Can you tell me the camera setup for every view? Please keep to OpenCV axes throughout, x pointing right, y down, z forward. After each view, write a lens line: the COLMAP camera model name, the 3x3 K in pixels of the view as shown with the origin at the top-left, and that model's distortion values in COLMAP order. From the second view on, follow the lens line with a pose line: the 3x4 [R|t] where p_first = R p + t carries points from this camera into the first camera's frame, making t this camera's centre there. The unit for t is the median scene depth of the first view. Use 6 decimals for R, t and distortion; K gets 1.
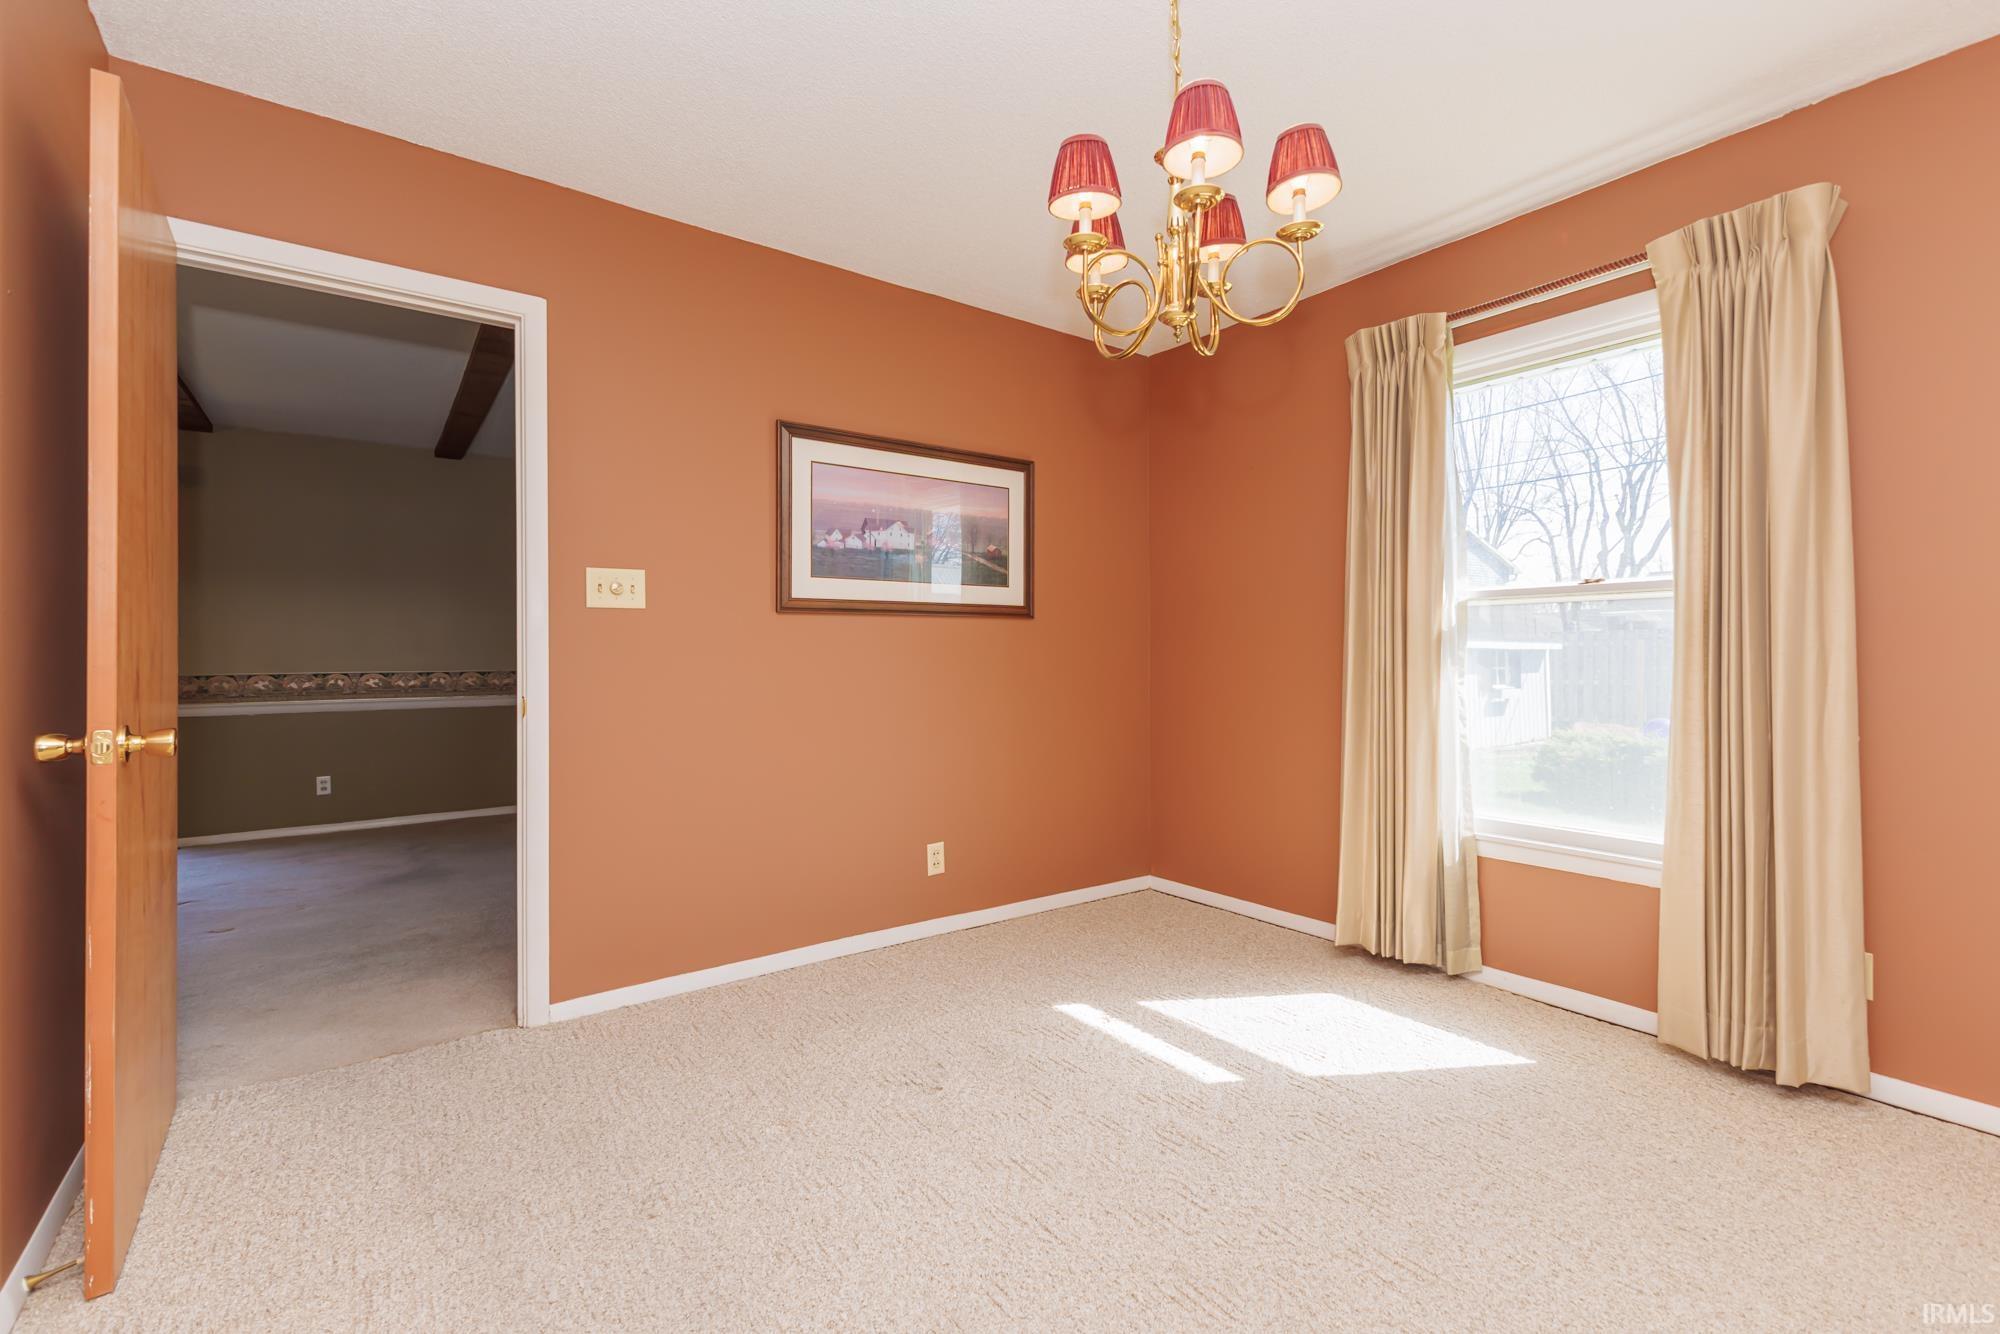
lens RADIAL K [[874.3, 0, 1001.9], [0, 874.3, 662.3], [0, 0, 1]] dist [-0.004681, 0.000452]
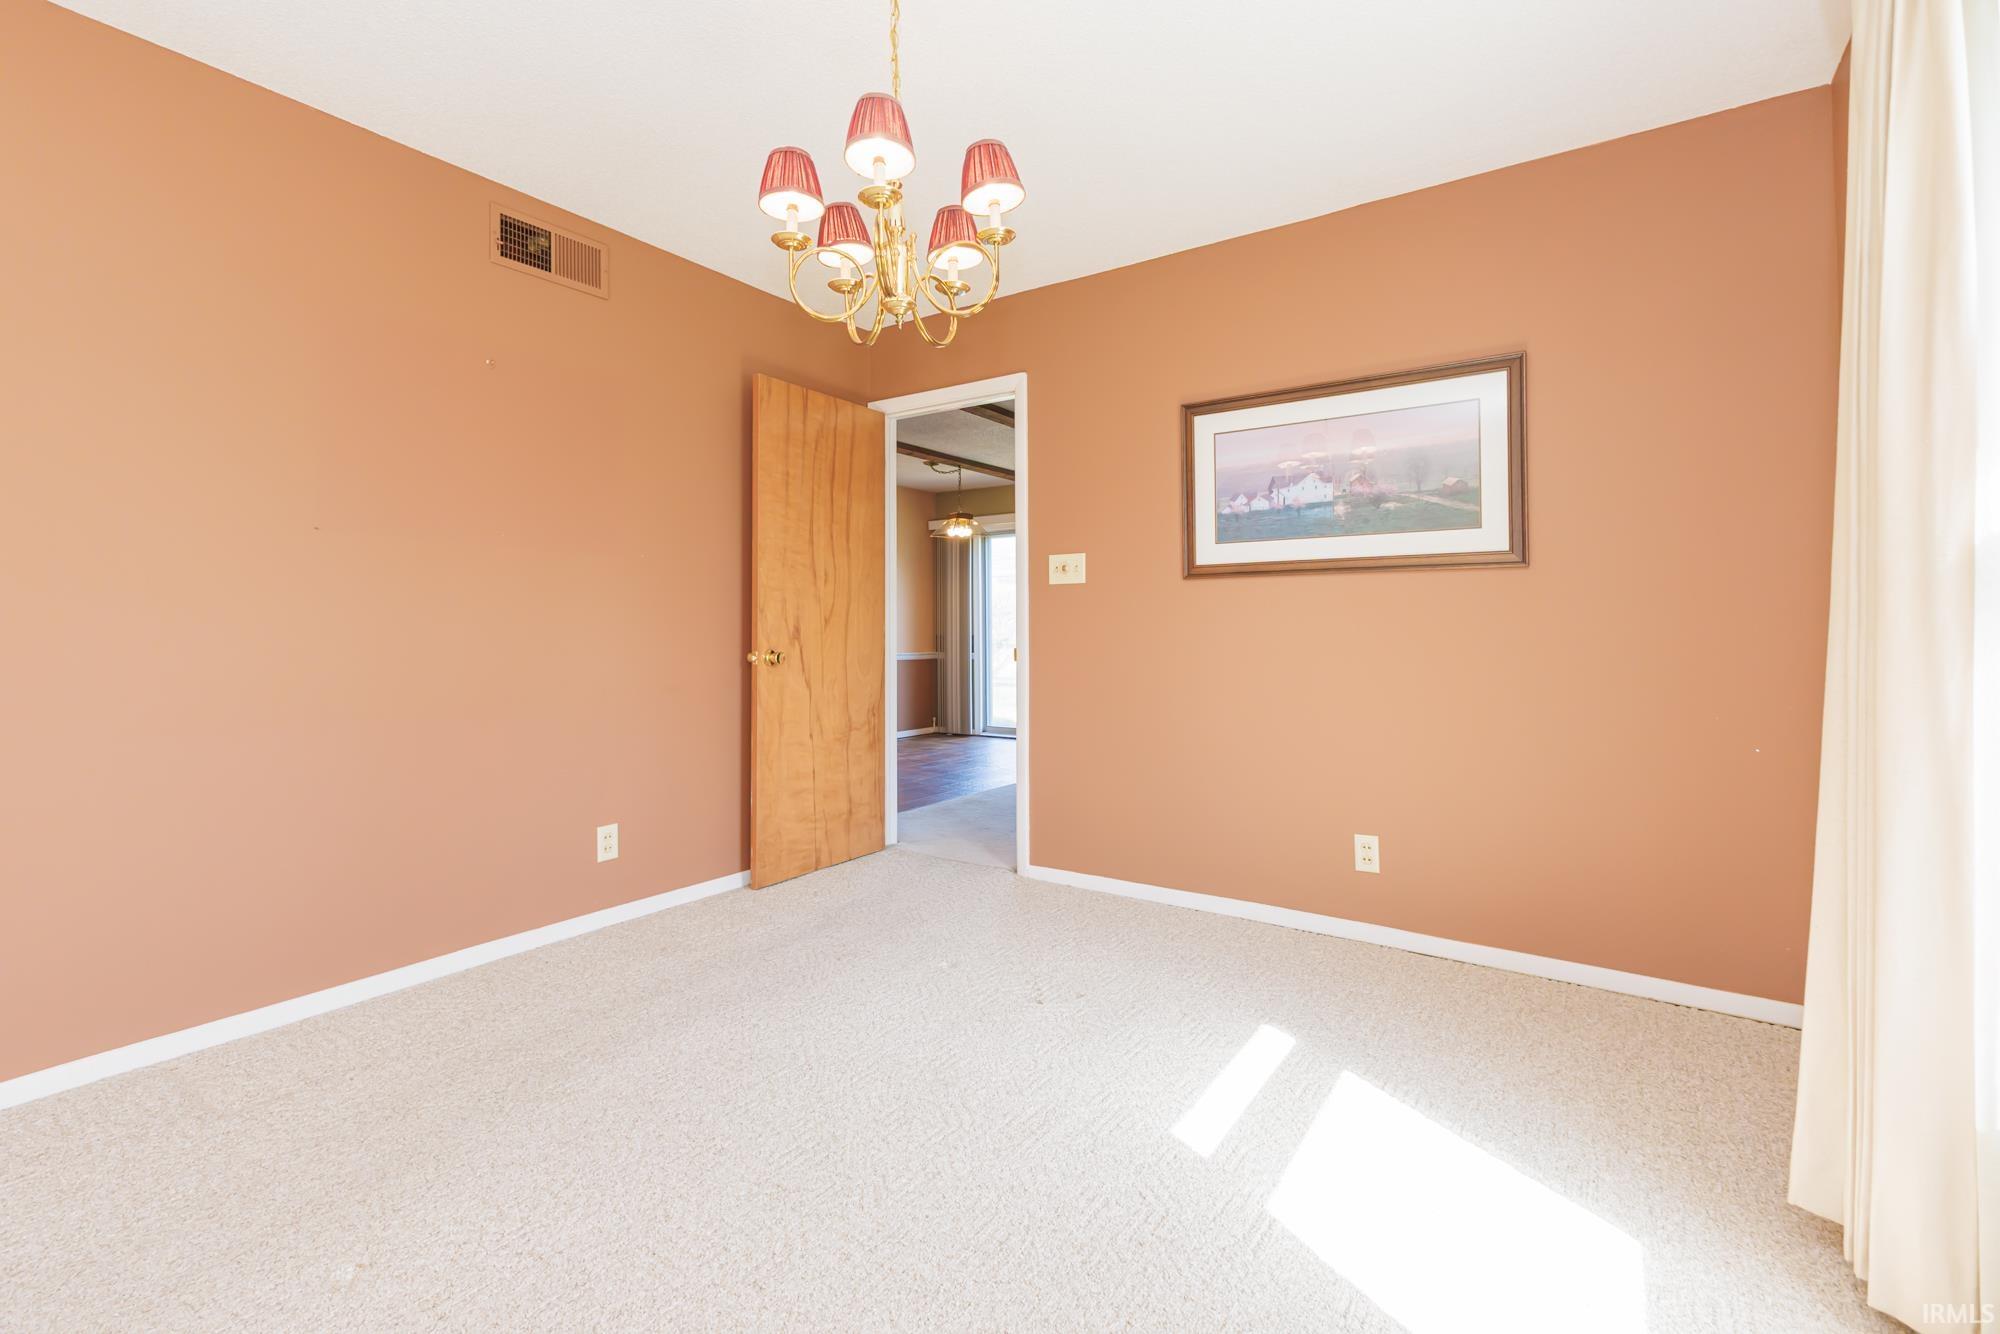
lens RADIAL K [[874.3, 0, 1008.6], [0, 874.3, 621.1], [0, 0, 1]] dist [-0.004681, 0.000452]
pose [[0.330323, -0.009214, -0.943823, 0.679670], [-0.012997, 0.999813, -0.014310, 0.013648], [0.943779, 0.016993, 0.330141, 0.411784]]
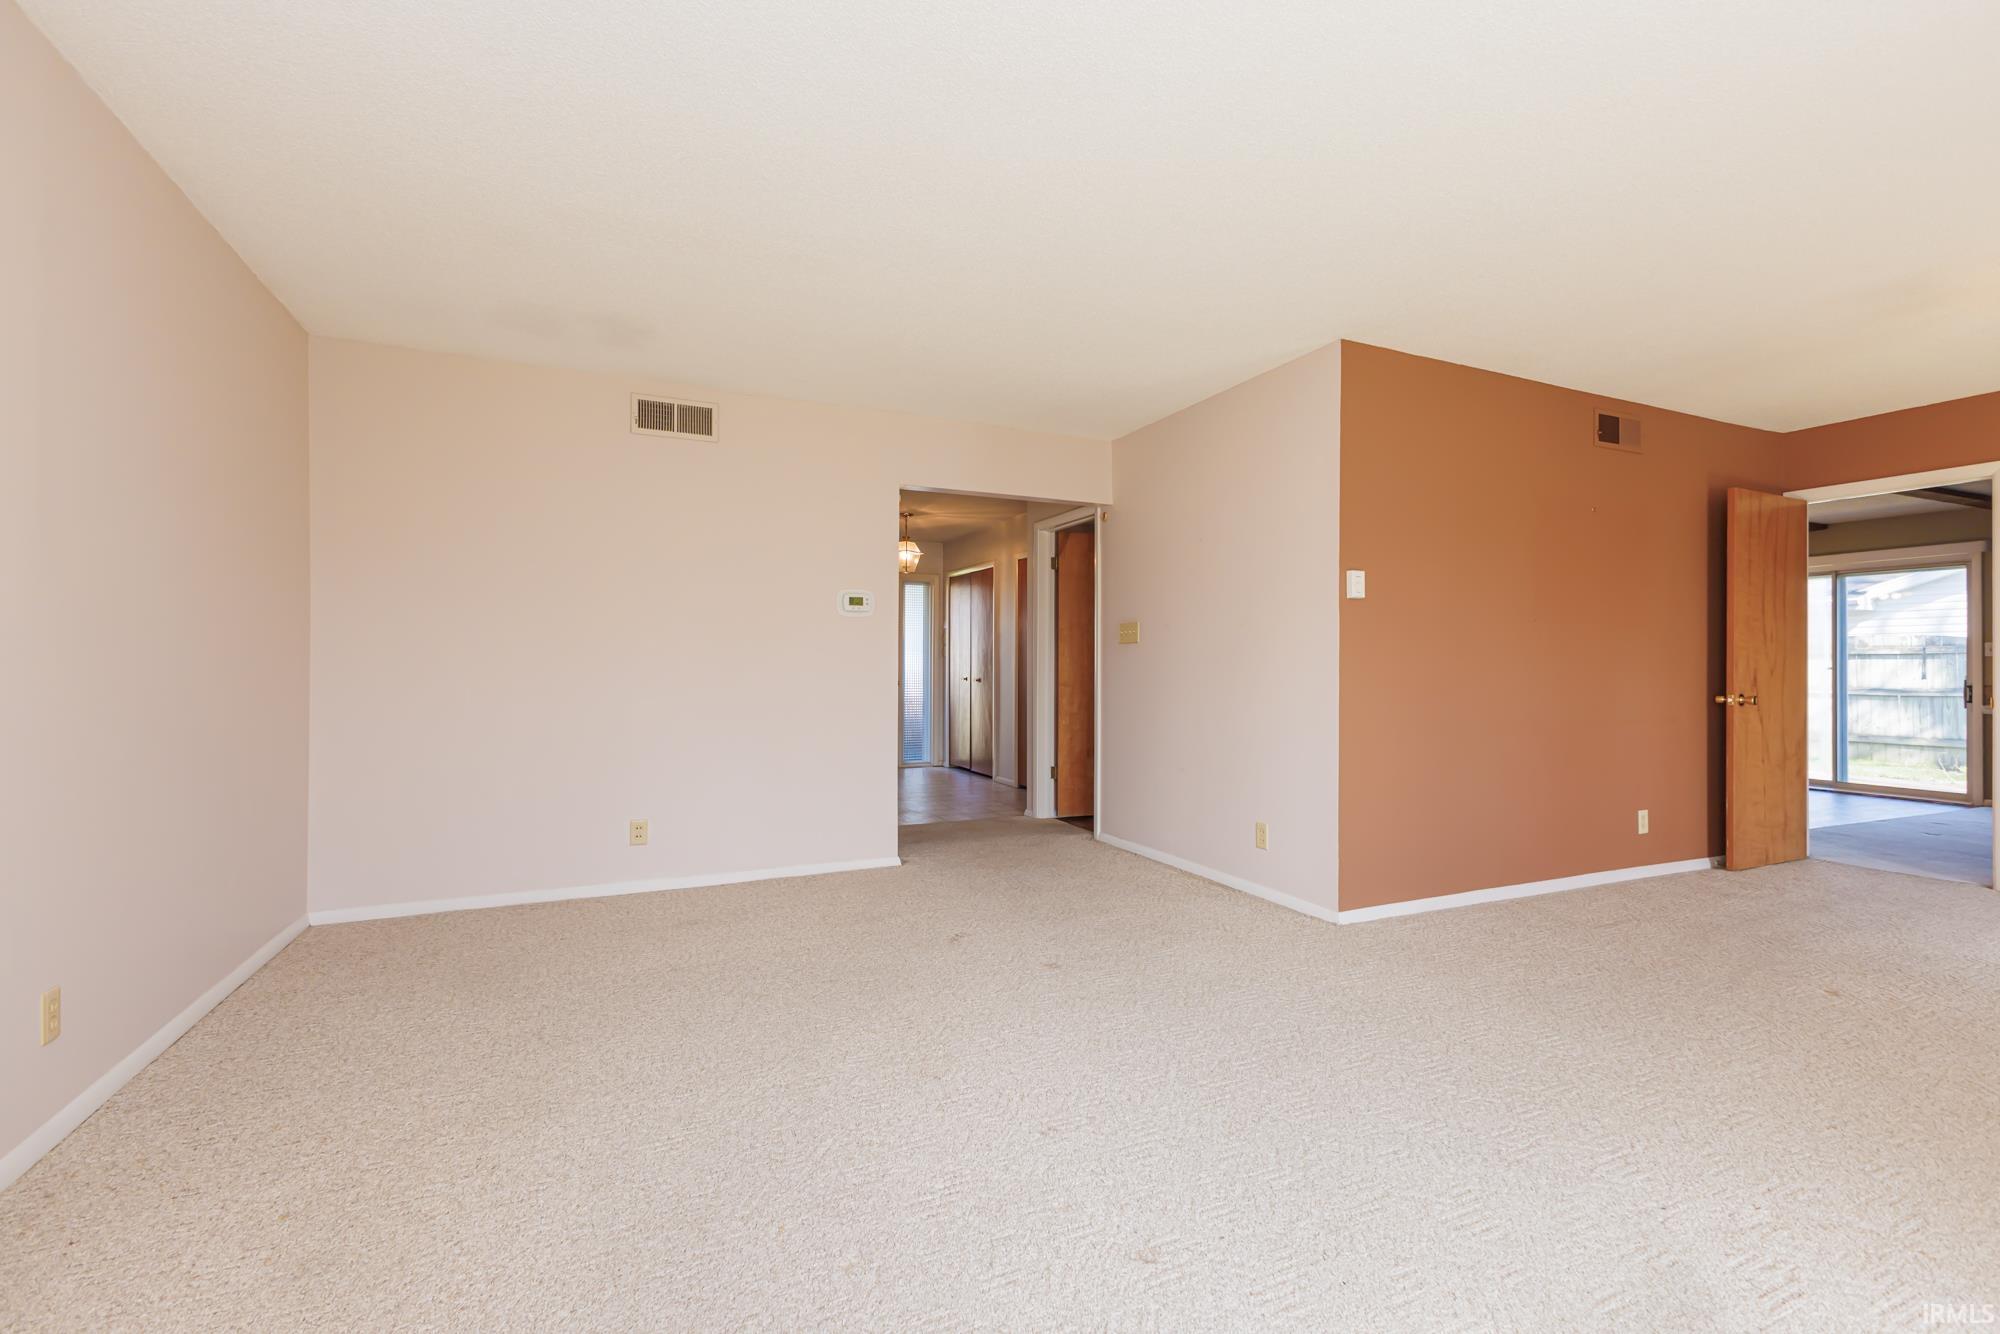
lens RADIAL K [[874.3, 0, 1001.7], [0, 874.3, 663.9], [0, 0, 1]] dist [-0.004681, 0.000452]
pose [[-0.214290, -0.002841, -0.976766, 1.246798], [-0.023902, 0.999712, 0.002336, 0.014269], [0.976478, 0.023847, -0.214296, -0.421671]]
